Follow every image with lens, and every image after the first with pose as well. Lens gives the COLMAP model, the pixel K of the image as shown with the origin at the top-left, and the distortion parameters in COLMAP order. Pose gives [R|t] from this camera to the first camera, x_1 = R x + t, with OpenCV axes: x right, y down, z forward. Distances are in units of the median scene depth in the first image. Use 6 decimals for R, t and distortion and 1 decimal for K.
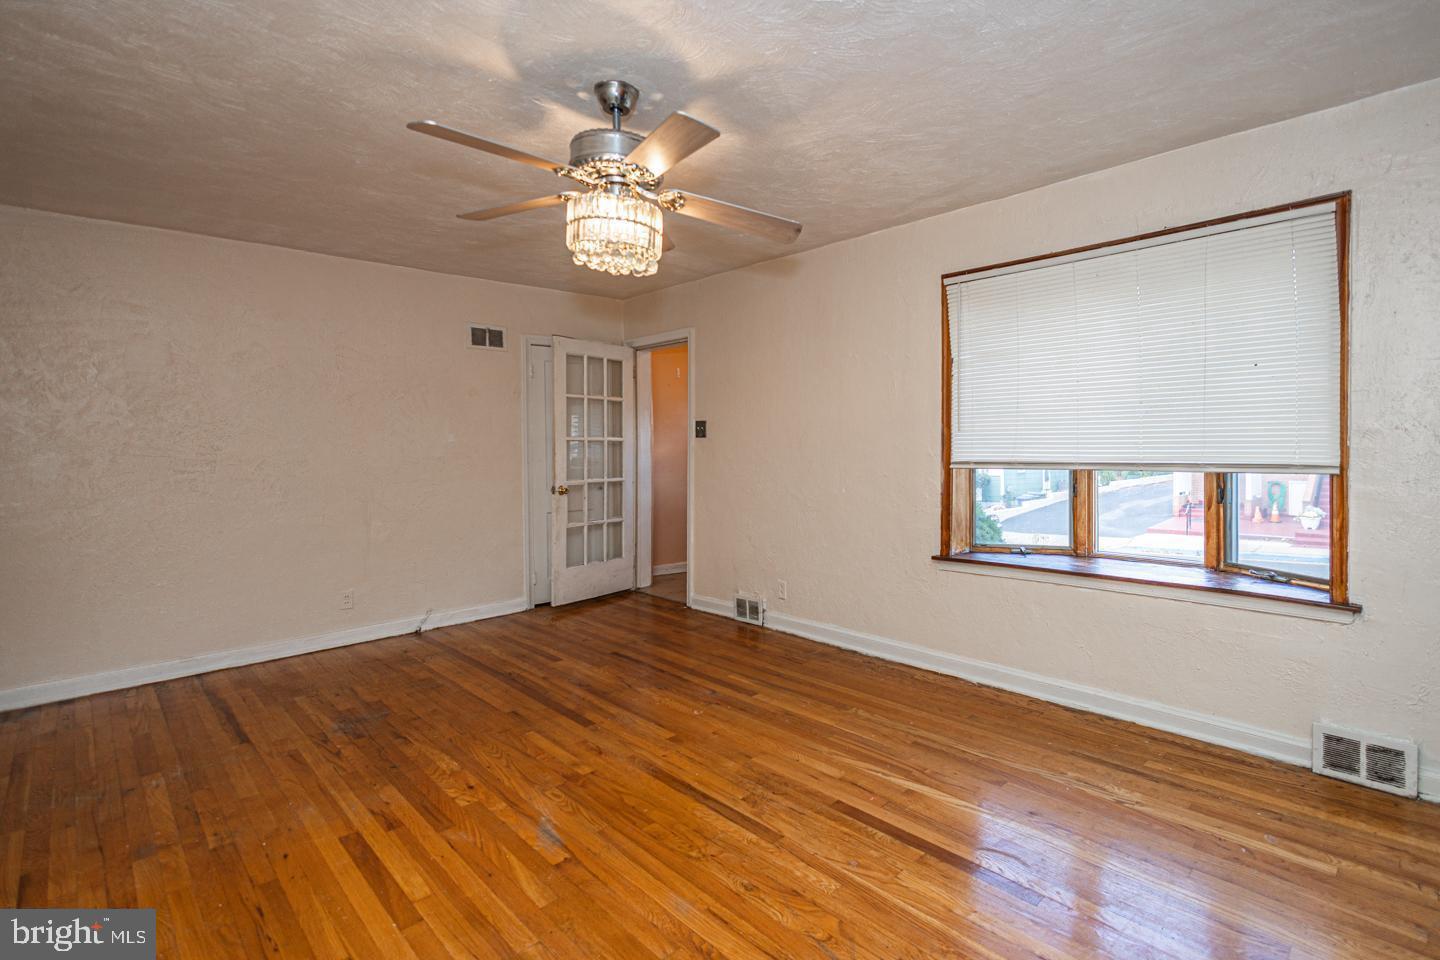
lens RADIAL K [[717.7, 0, 780.1], [0, 717.7, 444.4], [0, 0, 1]] dist [0.003903, 0.000359]
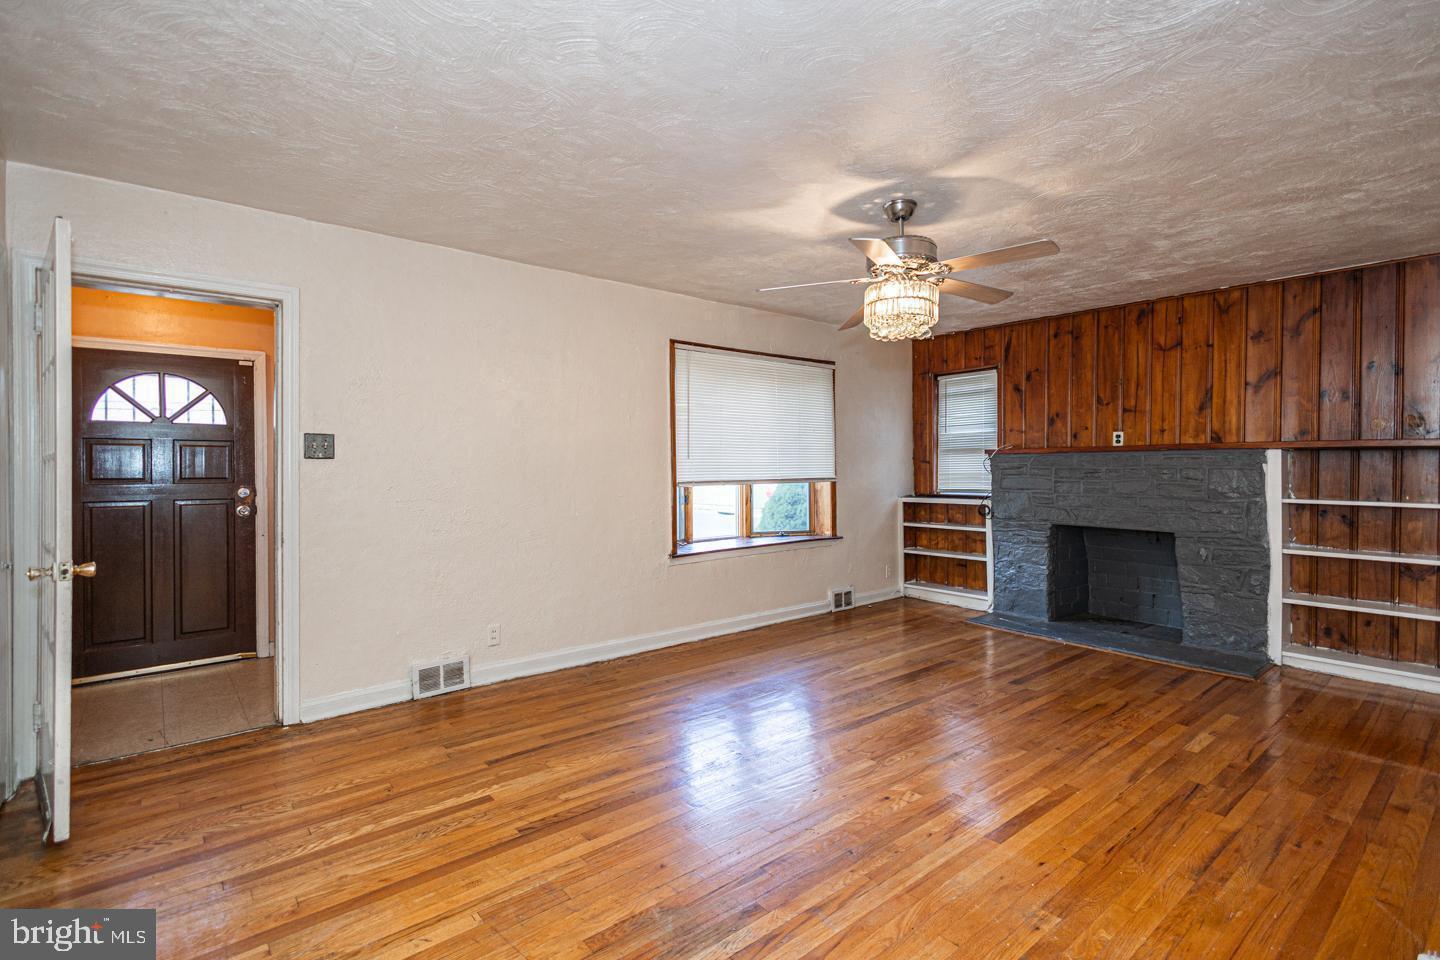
lens RADIAL K [[677.8, 0, 726.1], [0, 677.8, 465.1], [0, 0, 1]] dist [0.002229, -0.000292]
pose [[0.076983, 0.012820, 0.996950, -1.181926], [0.004121, 0.999905, -0.013176, 0.009592], [-0.997024, 0.005123, 0.076923, 0.957481]]
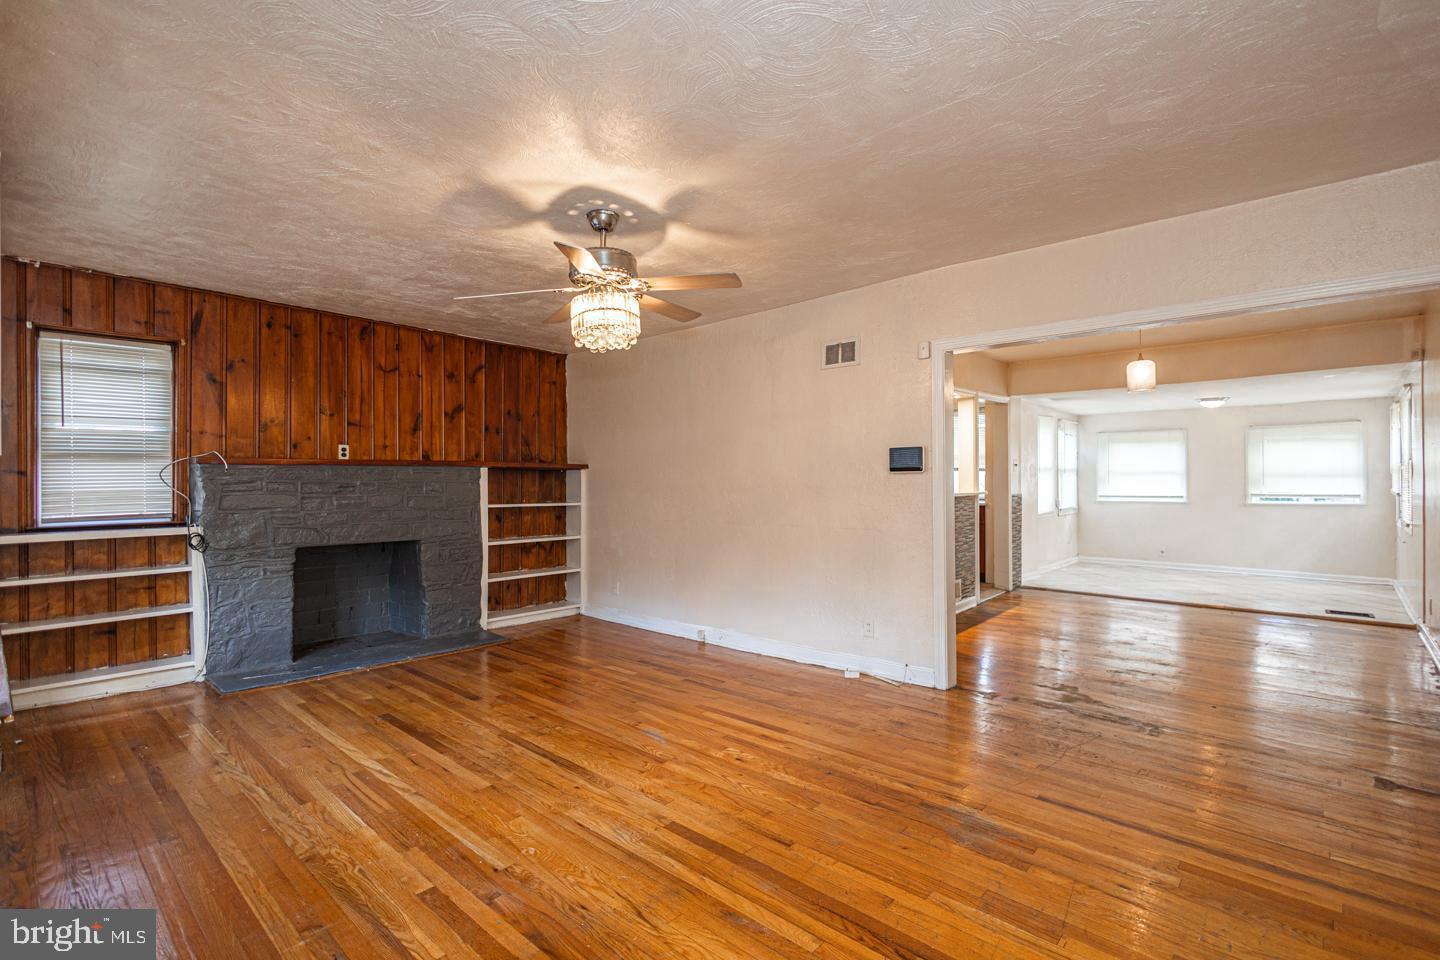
lens RADIAL K [[661.2, 0, 744.4], [0, 661.2, 483.4], [0, 0, 1]] dist [0.014939, -0.006723]
pose [[-0.996604, 0.012844, -0.081341, -0.294699], [0.012206, 0.999891, 0.008331, 0.000027], [0.081439, 0.007310, -0.996652, 1.759101]]
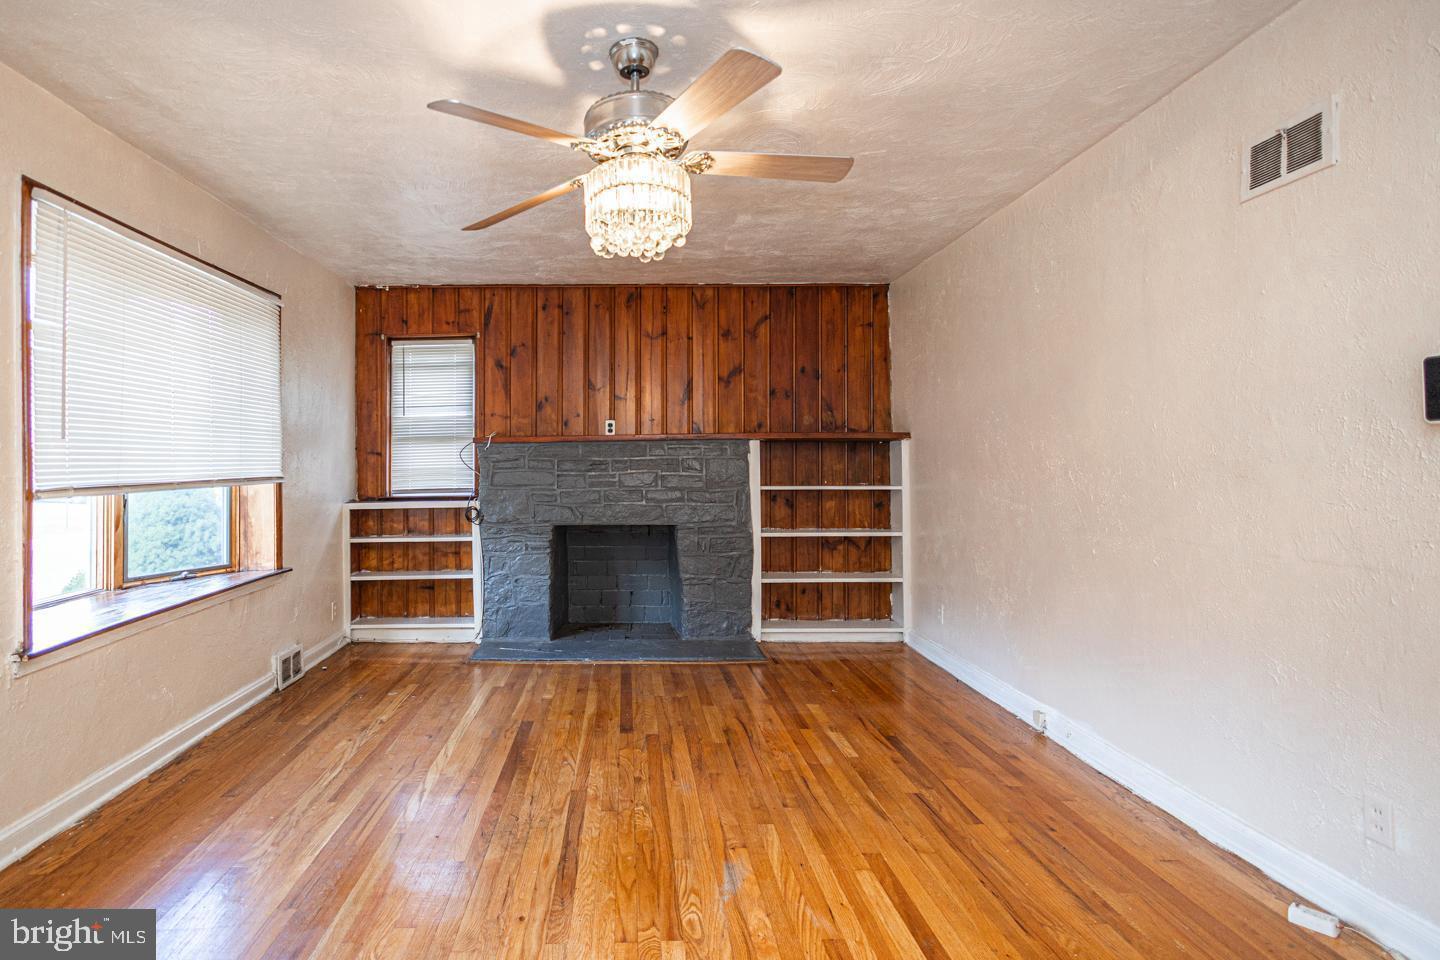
lens RADIAL K [[733.7, 0, 618.9], [0, 733.7, 445.3], [0, 0, 1]] dist [0.004576, -0.000338]
pose [[-0.708953, 0.034335, 0.704419, -0.650477], [0.019704, 0.999389, -0.028881, 0.014966], [-0.704980, -0.006595, -0.709196, 1.284450]]
